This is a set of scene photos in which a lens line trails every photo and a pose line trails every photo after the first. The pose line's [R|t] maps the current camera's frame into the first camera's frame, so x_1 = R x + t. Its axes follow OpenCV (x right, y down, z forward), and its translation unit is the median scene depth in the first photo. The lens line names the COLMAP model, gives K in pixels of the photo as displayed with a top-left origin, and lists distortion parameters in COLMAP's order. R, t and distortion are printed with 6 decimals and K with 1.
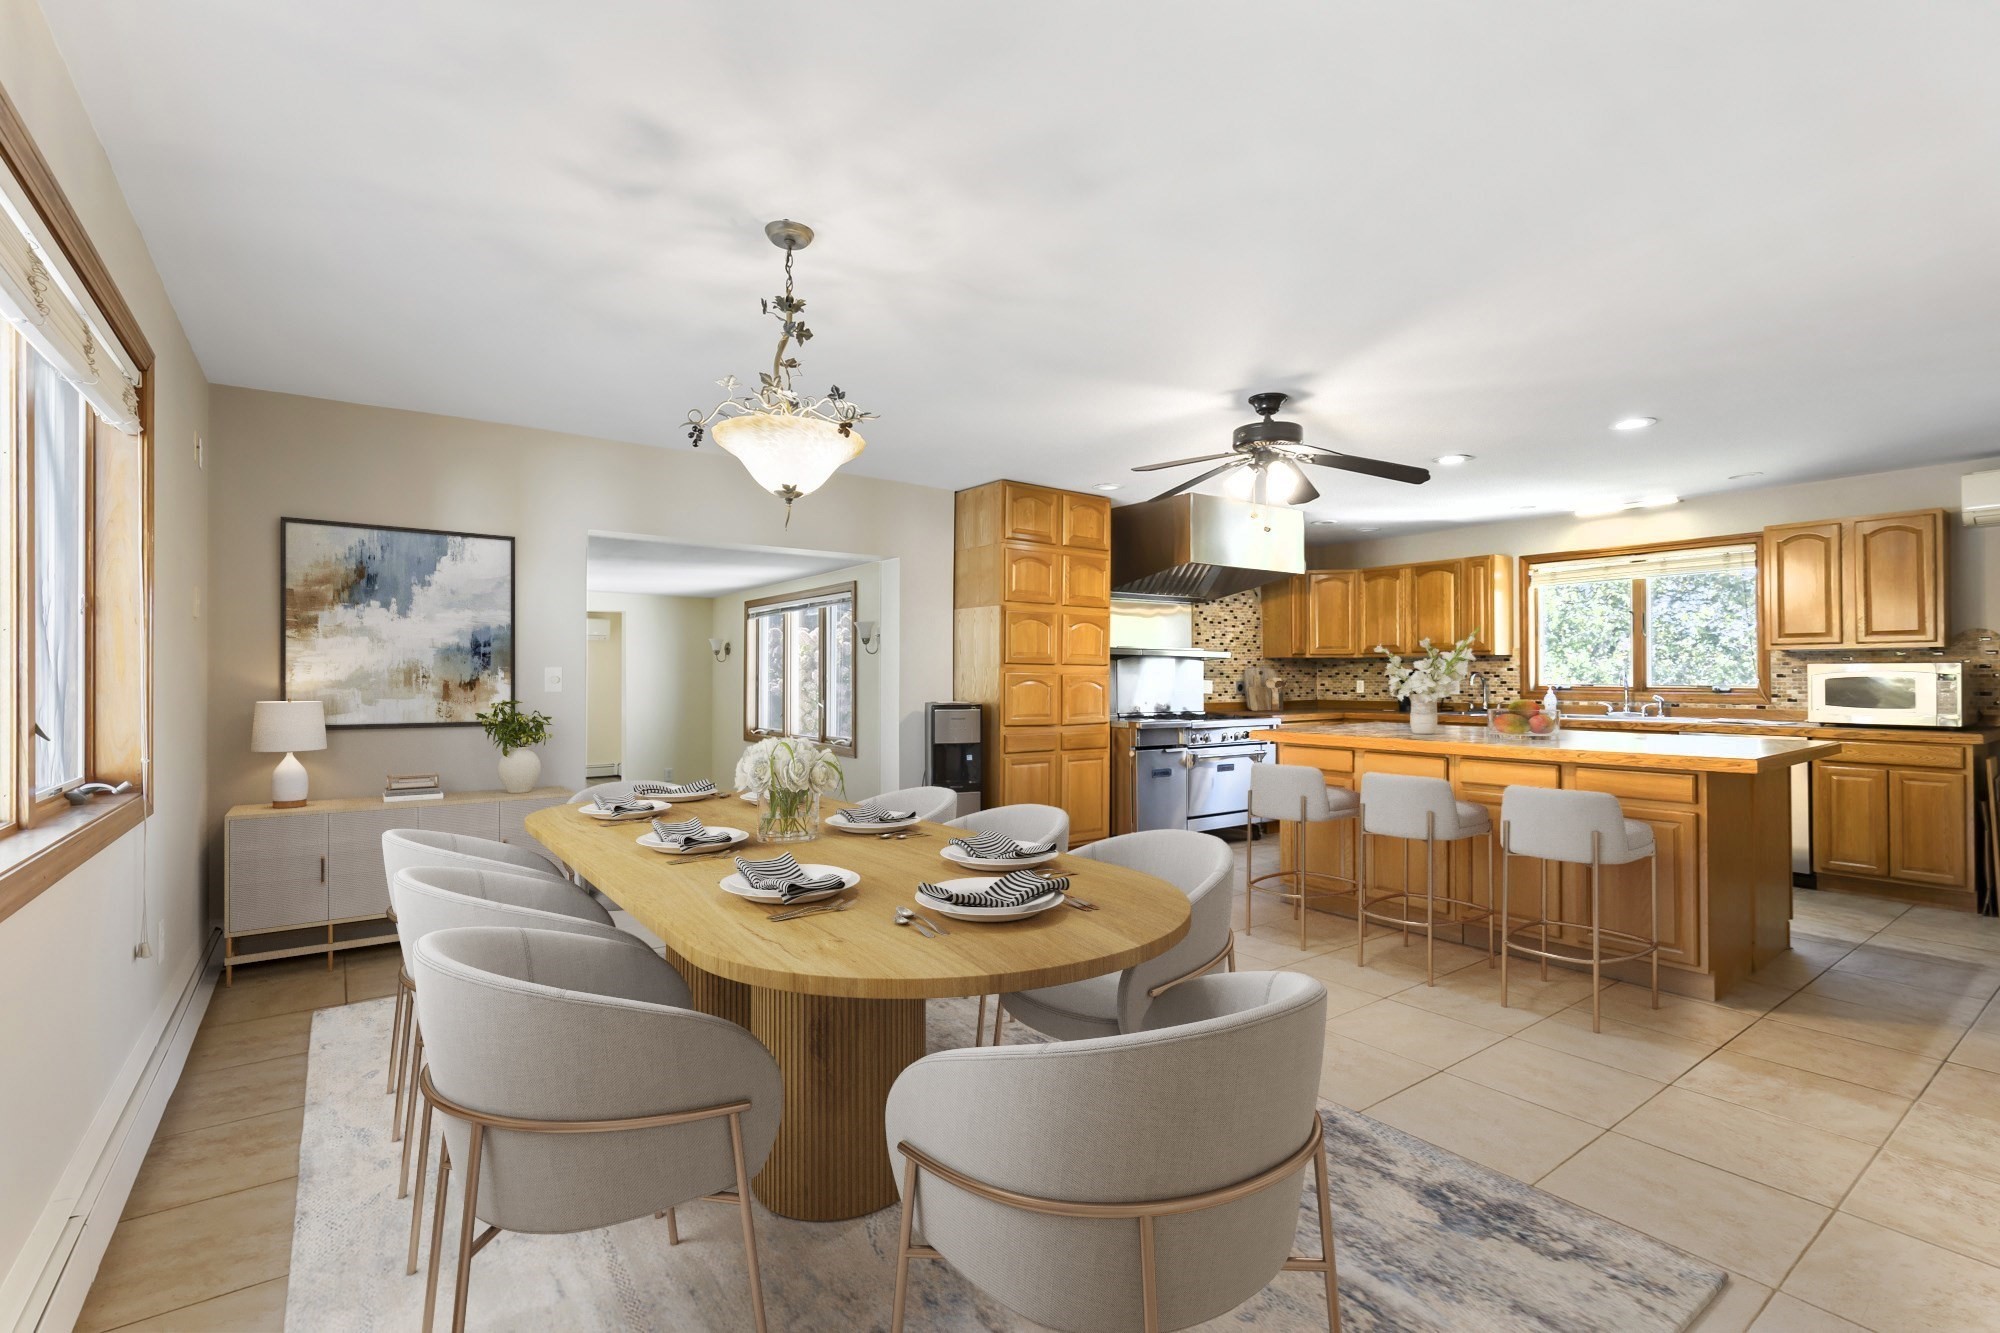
lens RADIAL K [[912.9, 0, 1008.7], [0, 912.9, 672.6], [0, 0, 1]] dist [0.001158, 0.000289]
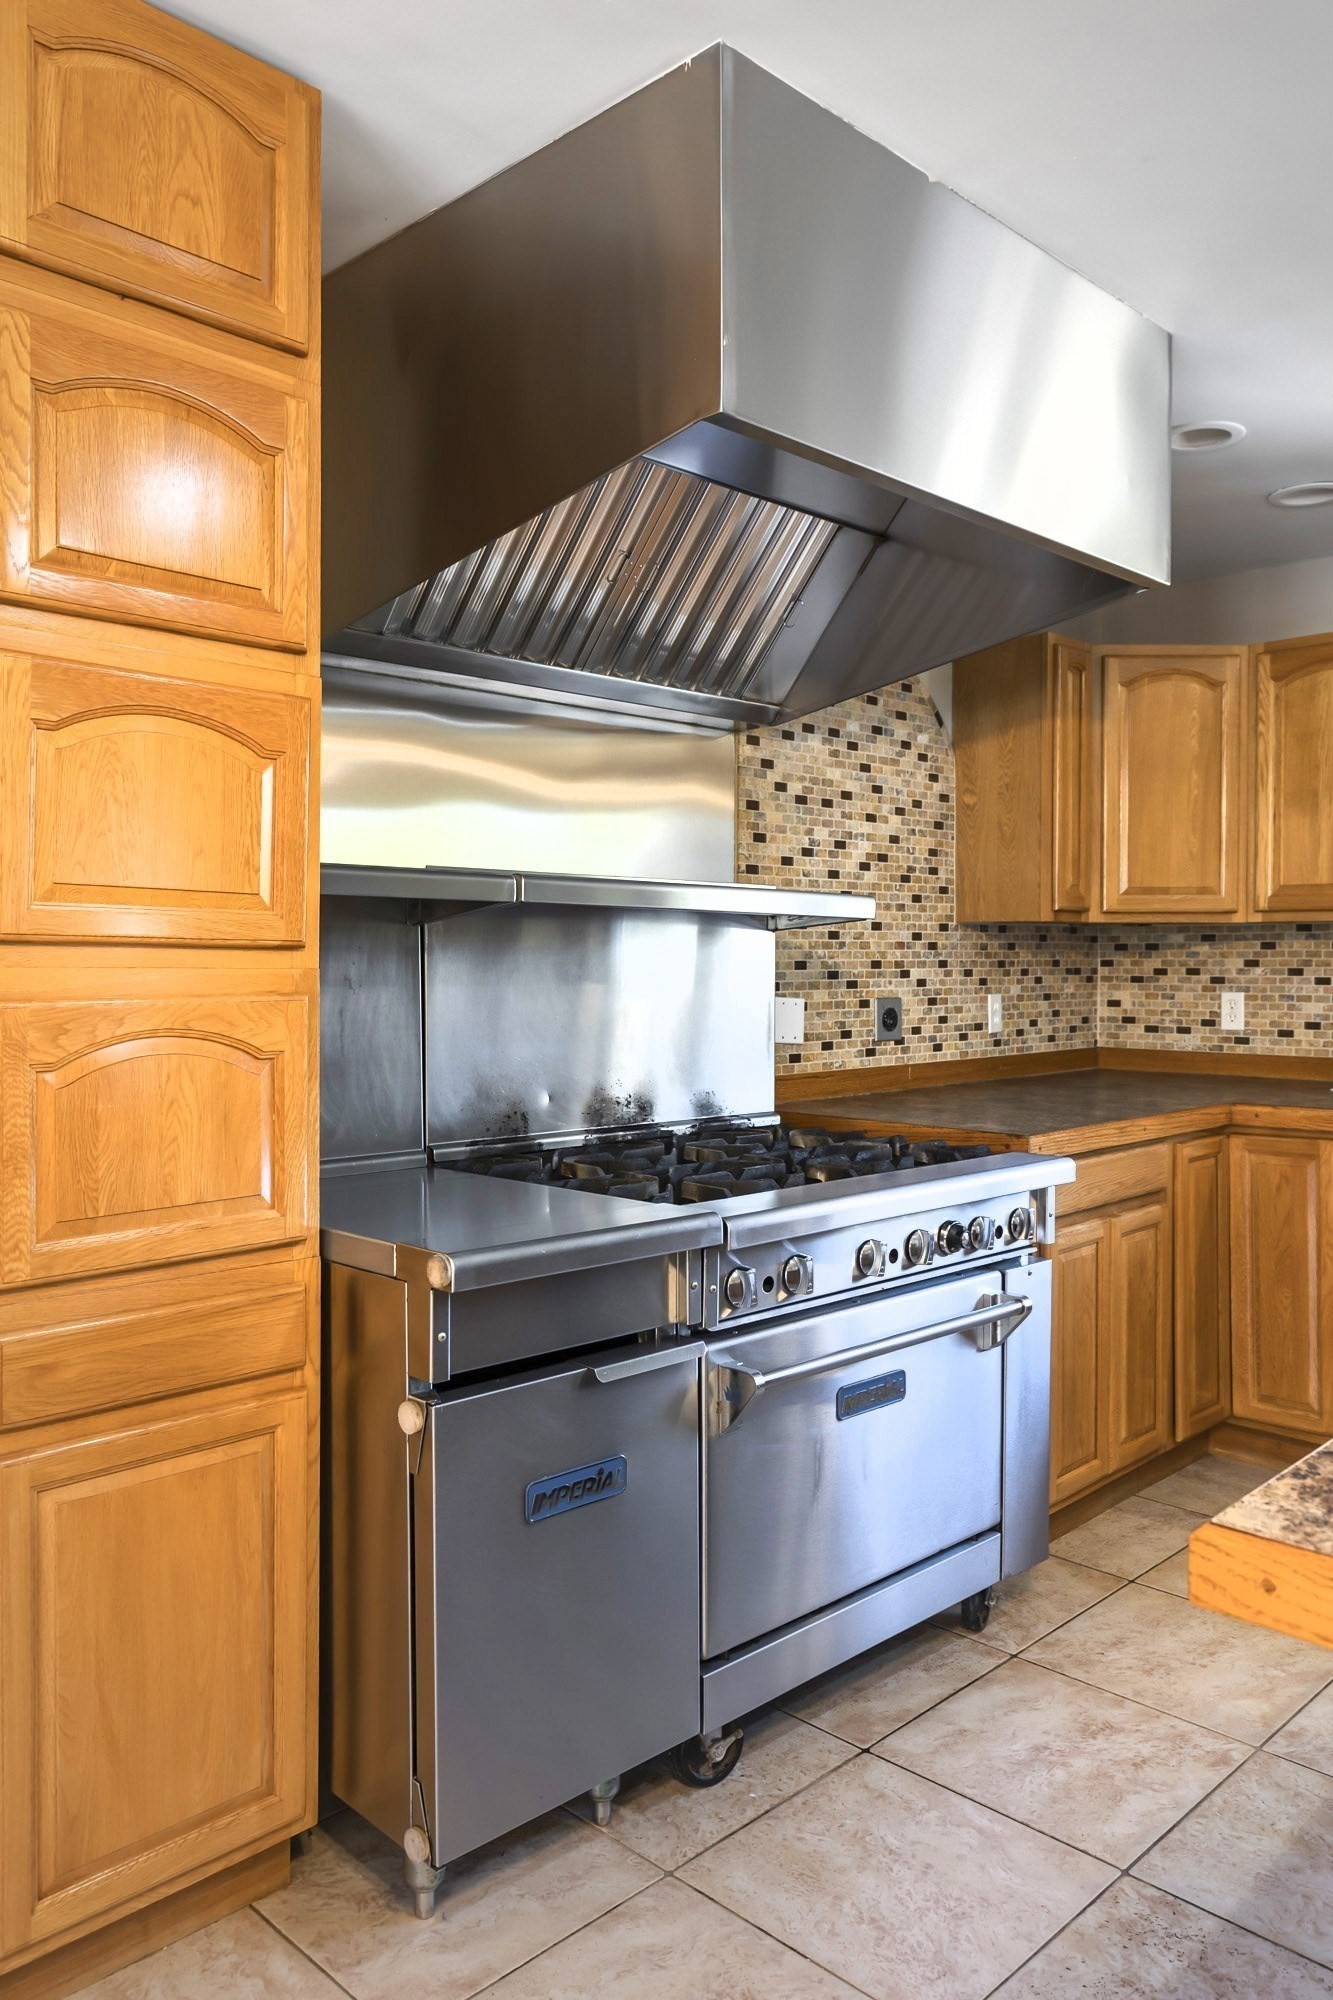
lens RADIAL K [[1464.8, 0, 666.2], [0, 1464.8, 990.6], [0, 0, 1]] dist [-0.003882, -0.000481]
pose [[0.989751, -0.001648, 0.142795, 0.110478], [-0.002211, 0.999637, 0.026863, -0.006279], [-0.142788, -0.026904, 0.989388, 0.531749]]
